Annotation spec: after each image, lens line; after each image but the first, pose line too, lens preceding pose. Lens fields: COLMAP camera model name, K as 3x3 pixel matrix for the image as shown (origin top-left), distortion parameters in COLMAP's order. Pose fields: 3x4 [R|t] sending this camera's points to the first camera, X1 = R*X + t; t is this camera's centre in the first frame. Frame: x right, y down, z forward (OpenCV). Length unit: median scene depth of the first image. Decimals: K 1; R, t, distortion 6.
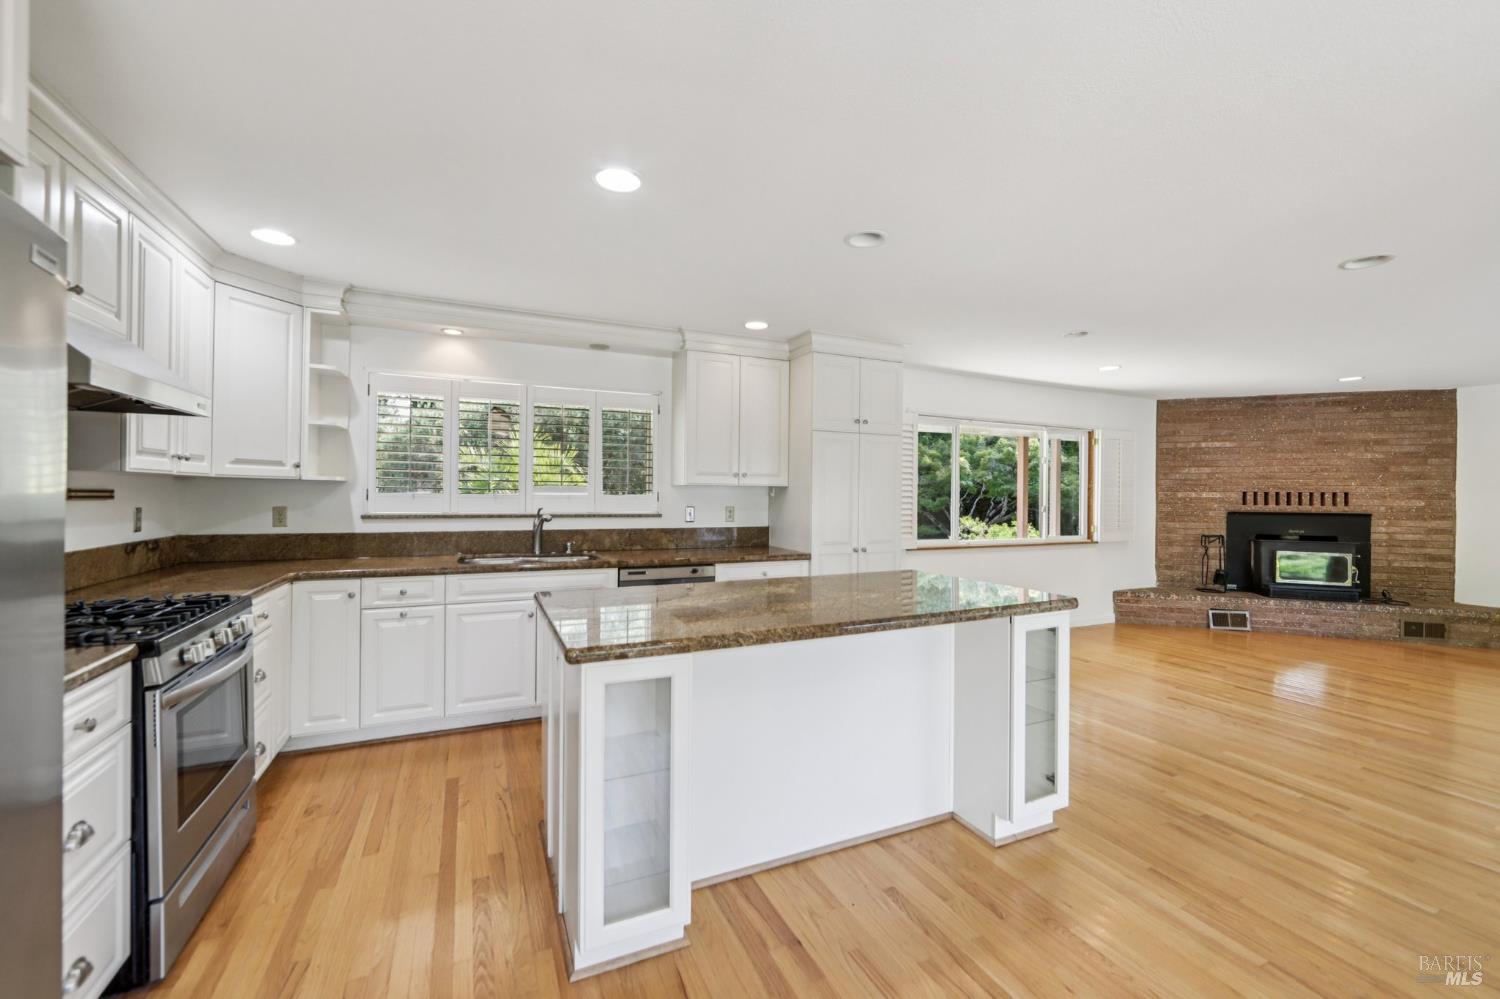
lens RADIAL K [[603.0, 0, 753.4], [0, 603.0, 492.9], [0, 0, 1]] dist [-0.009596, 0.000519]
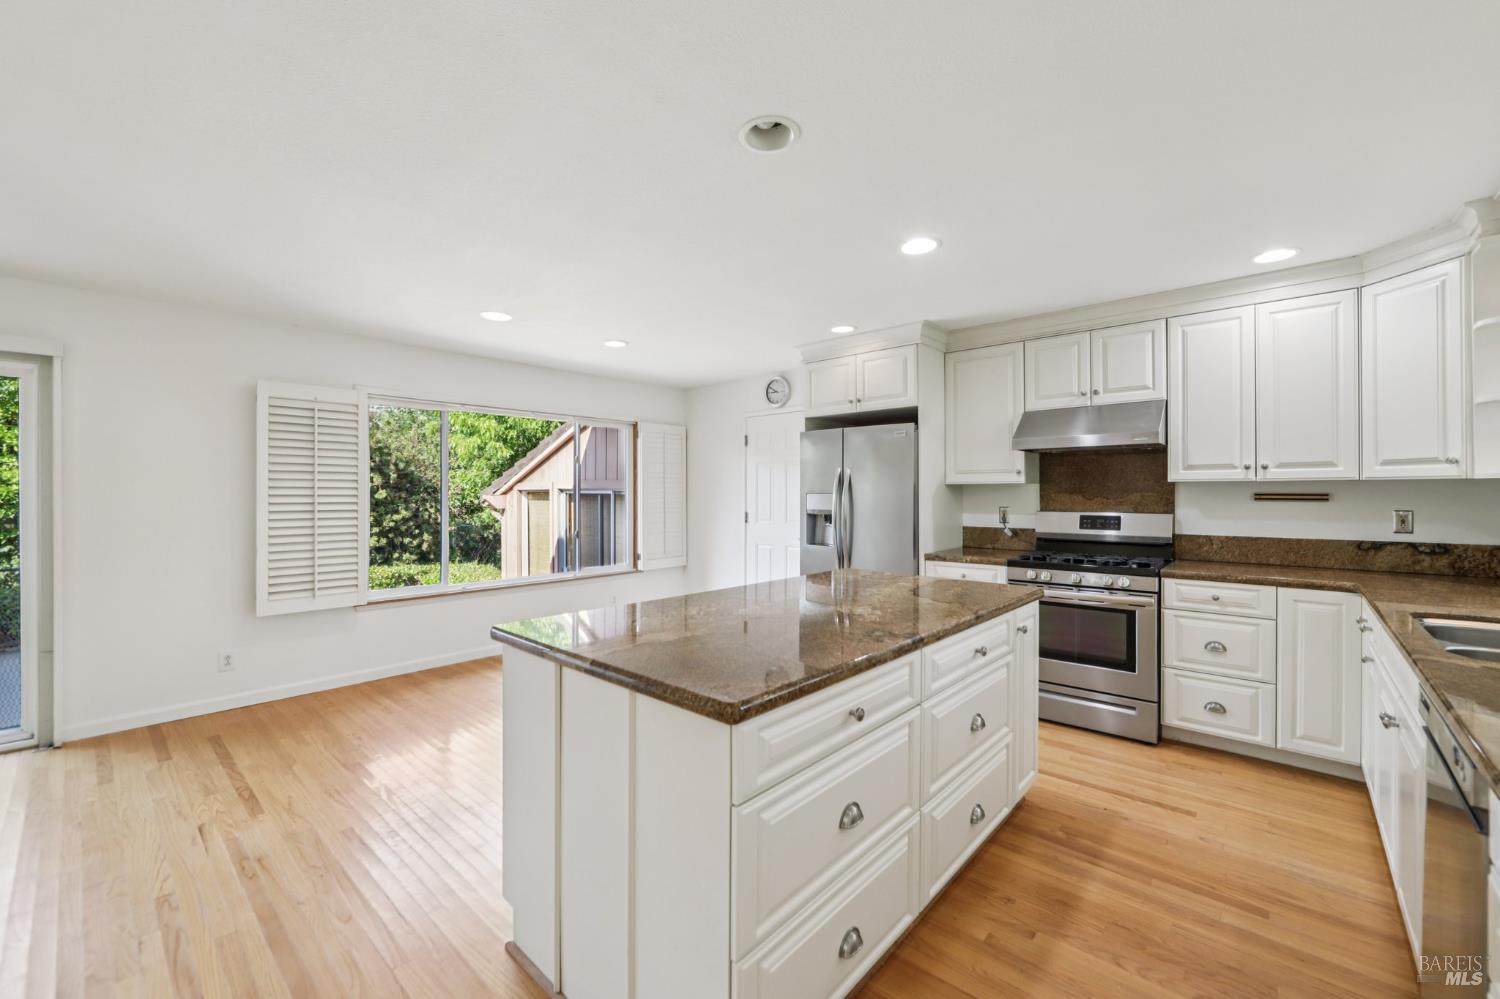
lens RADIAL K [[607.8, 0, 753.3], [0, 607.8, 494.9], [0, 0, 1]] dist [-0.009114, 0.000211]
pose [[-0.916823, -0.007493, -0.399225, 0.213386], [-0.006928, 0.999972, -0.002859, 0.004020], [0.399235, 0.000145, -0.916849, 0.720980]]
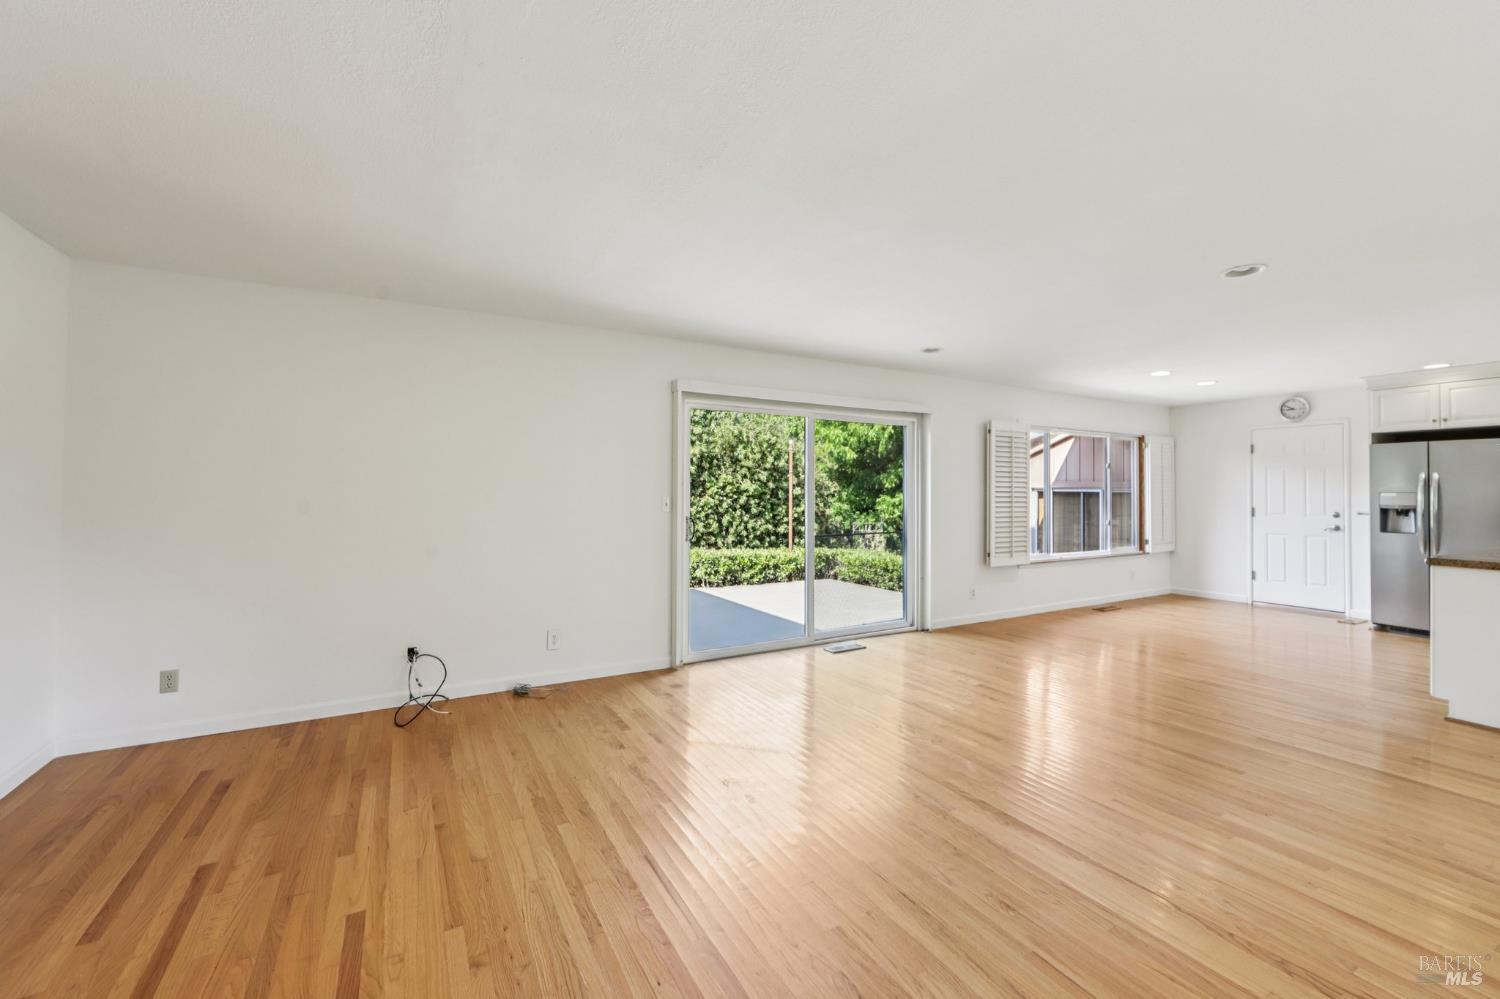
lens RADIAL K [[617.0, 0, 754.7], [0, 617.0, 490.9], [0, 0, 1]] dist [-0.009203, 0.000498]
pose [[-0.996129, -0.013805, -0.086812, 0.925836], [-0.013504, 0.999901, -0.004044, 0.014429], [0.086859, -0.002856, -0.996216, 0.937628]]
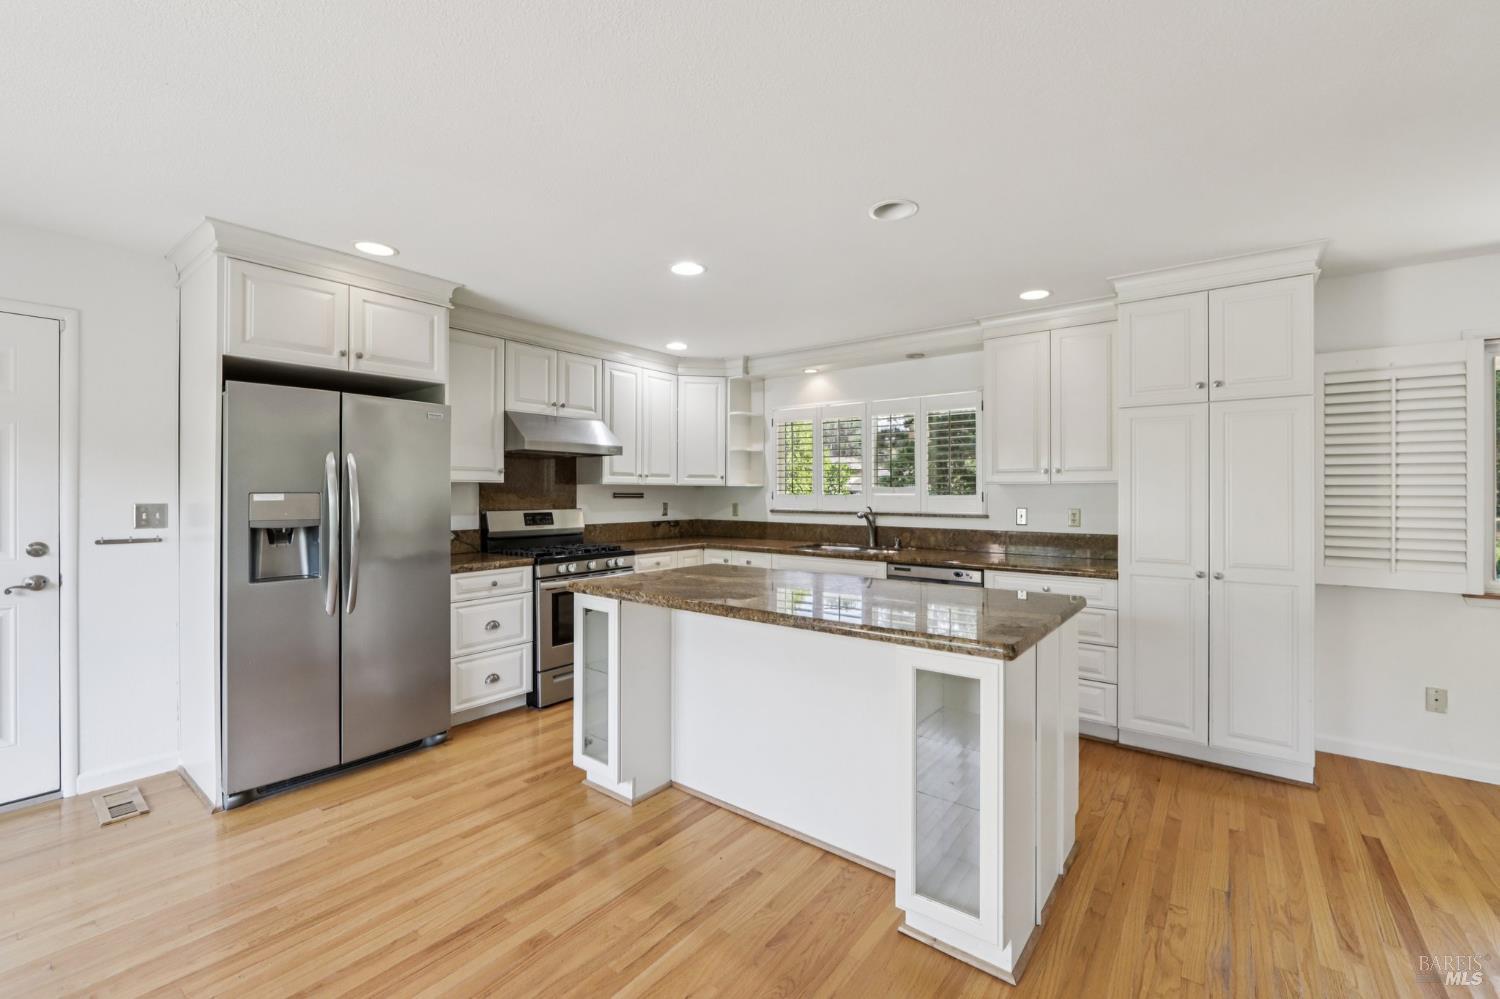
lens RADIAL K [[617.0, 0, 754.7], [0, 617.0, 490.9], [0, 0, 1]] dist [-0.009203, 0.000498]
pose [[0.461383, -0.010524, -0.887139, 0.392348], [0.003785, 0.999944, -0.009894, 0.003812], [0.887193, 0.001207, 0.461397, 0.168626]]
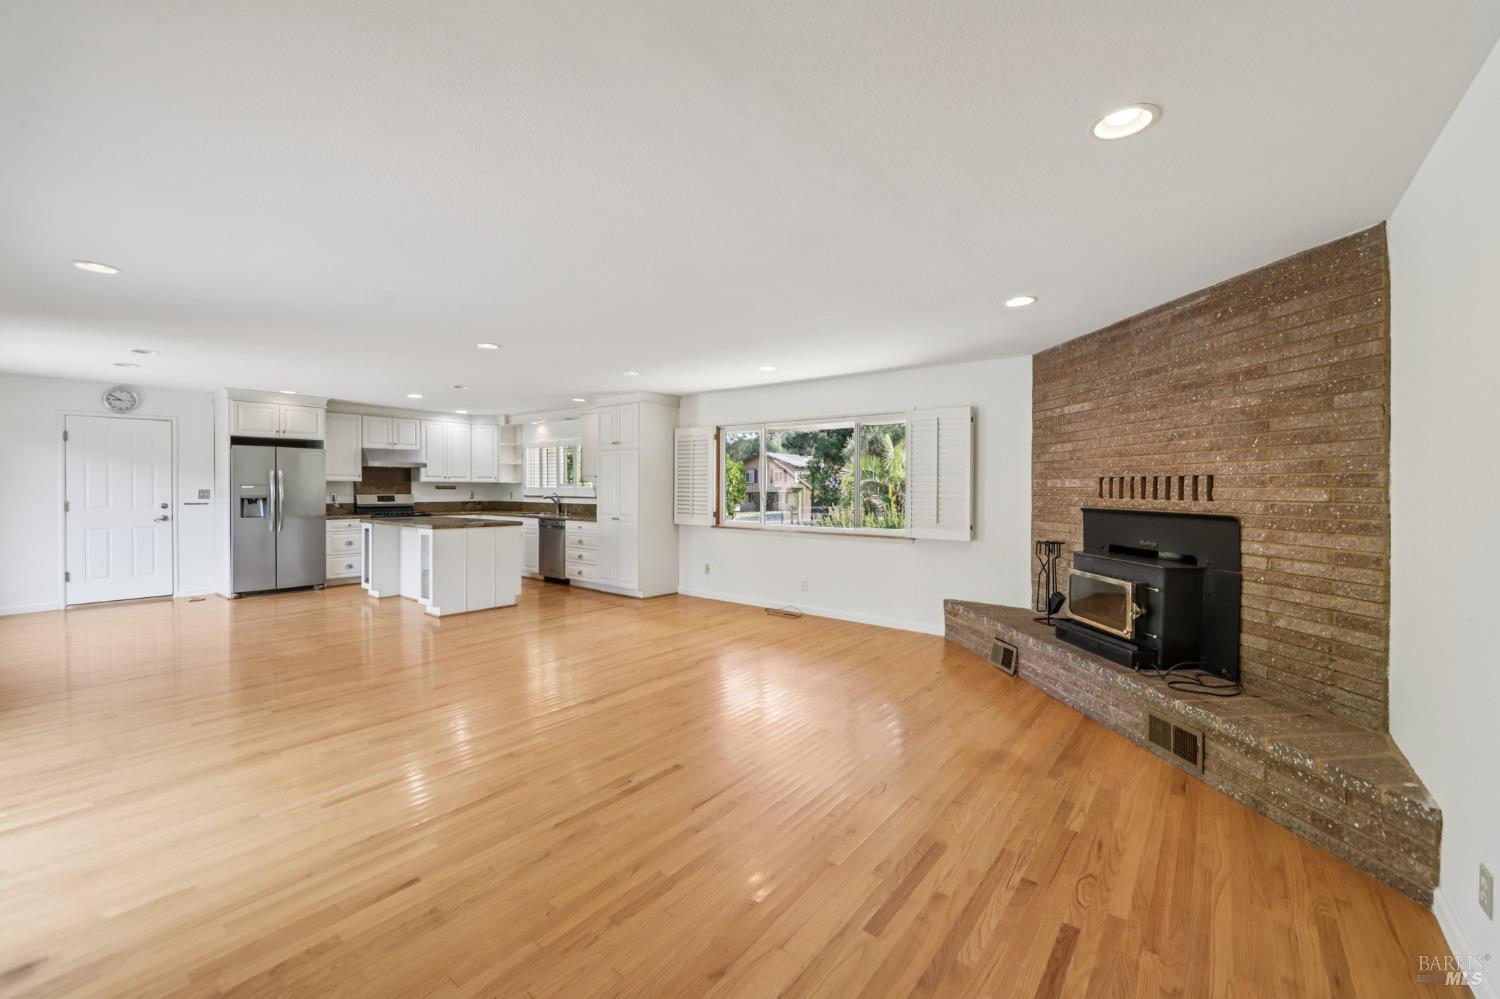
lens RADIAL K [[603.0, 0, 753.4], [0, 603.0, 492.9], [0, 0, 1]] dist [-0.009596, 0.000519]
pose [[0.454261, 0.000566, -0.890868, 1.343510], [0.001697, 0.999997, 0.001501, 0.014111], [0.890867, -0.002194, 0.454259, 0.413070]]
